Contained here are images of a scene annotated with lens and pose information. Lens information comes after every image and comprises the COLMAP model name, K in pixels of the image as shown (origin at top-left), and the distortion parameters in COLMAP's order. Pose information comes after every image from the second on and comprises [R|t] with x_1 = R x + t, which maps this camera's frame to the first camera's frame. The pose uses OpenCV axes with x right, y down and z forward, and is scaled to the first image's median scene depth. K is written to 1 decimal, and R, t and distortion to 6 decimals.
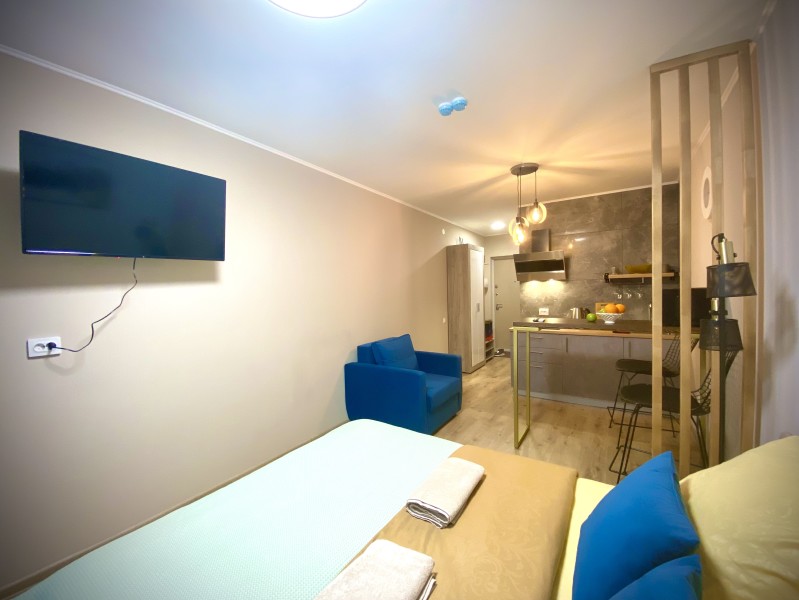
lens RADIAL K [[322.4, 0, 399.9], [0, 322.4, 303.7], [0, 0, 1]] dist [0.000234, -0.000066]
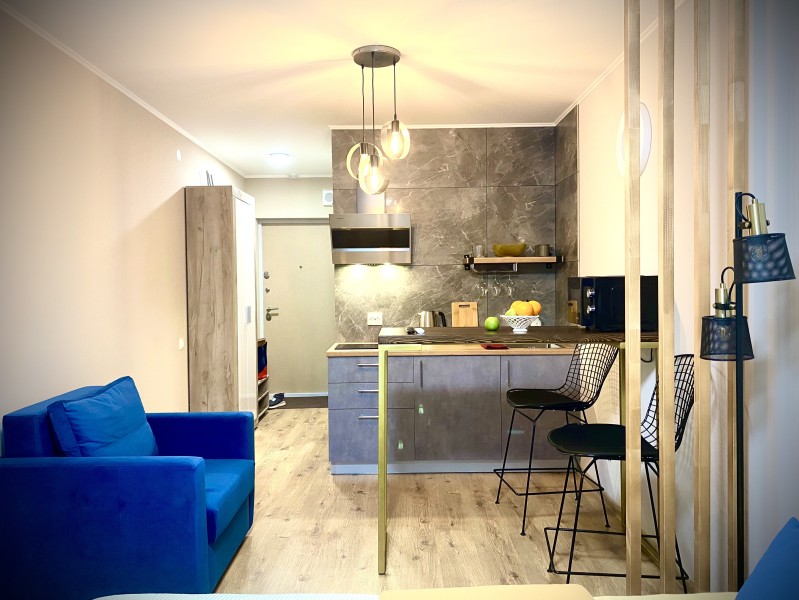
lens RADIAL K [[606.9, 0, 399.5], [0, 606.9, 300.0], [0, 0, 1]] dist [0.077326, -0.001694]
pose [[0.832025, -0.002478, 0.554732, -0.126384], [0.013300, 0.999792, -0.015483, 0.009310], [-0.554578, 0.020260, 0.831885, 0.096946]]
